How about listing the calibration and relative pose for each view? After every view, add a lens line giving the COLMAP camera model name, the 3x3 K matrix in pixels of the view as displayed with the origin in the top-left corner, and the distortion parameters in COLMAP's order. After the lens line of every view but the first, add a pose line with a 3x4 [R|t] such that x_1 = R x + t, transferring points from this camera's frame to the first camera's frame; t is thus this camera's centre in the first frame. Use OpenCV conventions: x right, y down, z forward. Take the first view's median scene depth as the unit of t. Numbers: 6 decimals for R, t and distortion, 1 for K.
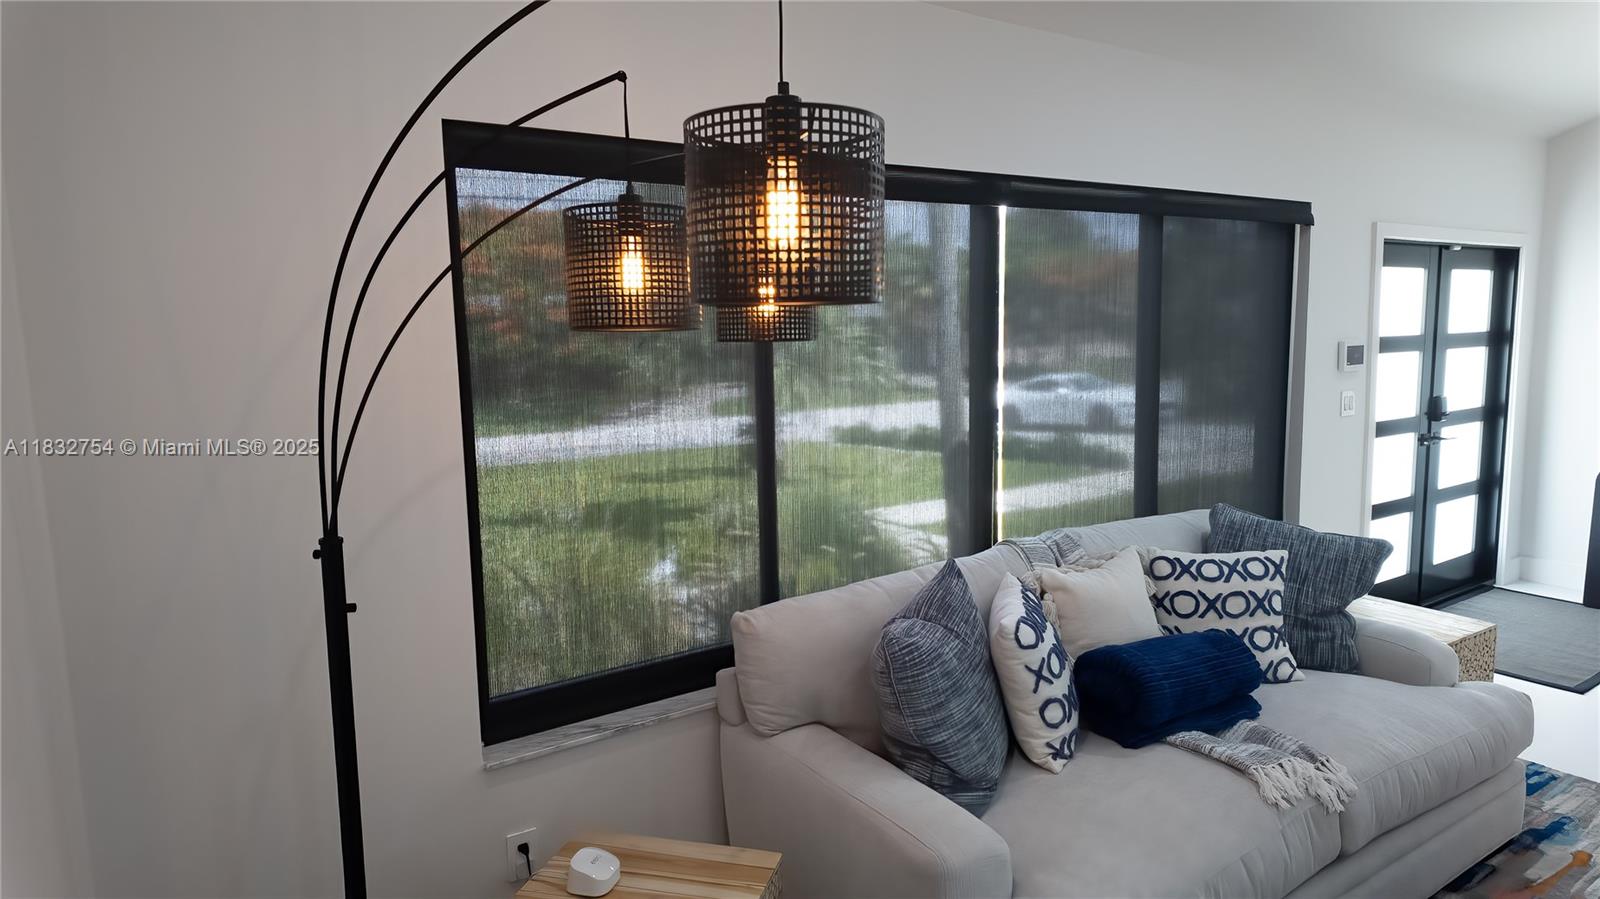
lens RADIAL K [[949.6, 0, 834.5], [0, 949.6, 455.2], [0, 0, 1]] dist [0.038924, -0.000500]
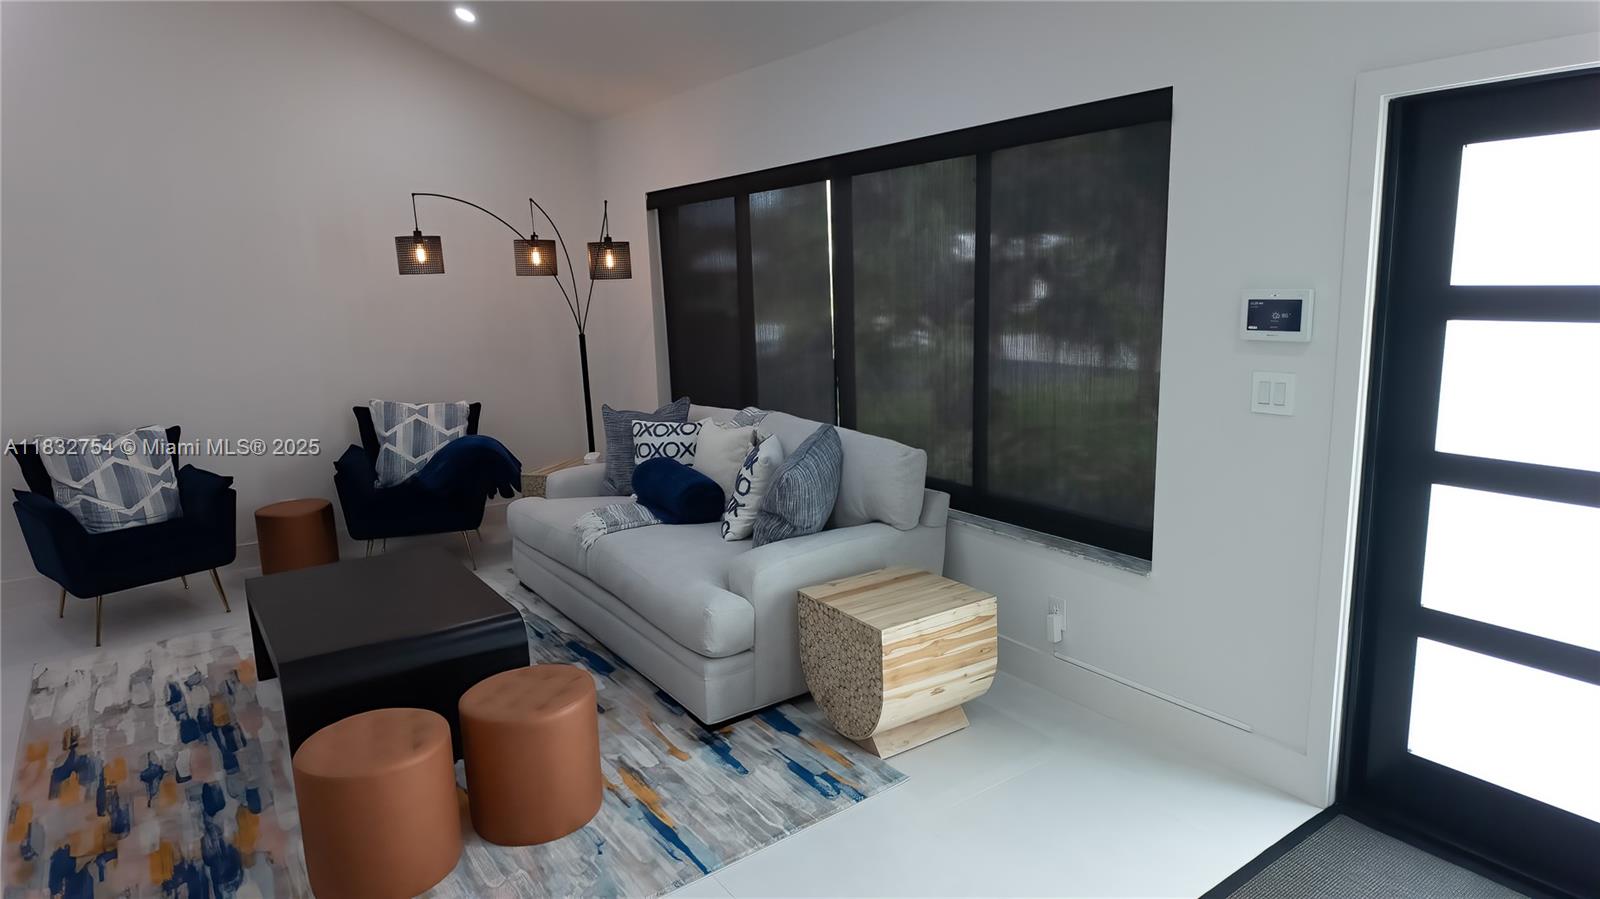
lens RADIAL K [[949.6, 0, 834.5], [0, 949.6, 455.2], [0, 0, 1]] dist [0.038924, -0.000500]
pose [[0.006967, 0.210452, -0.977579, 1.690983], [-0.101708, 0.972682, 0.208673, -0.171120], [0.994790, 0.097974, 0.028181, 1.052775]]
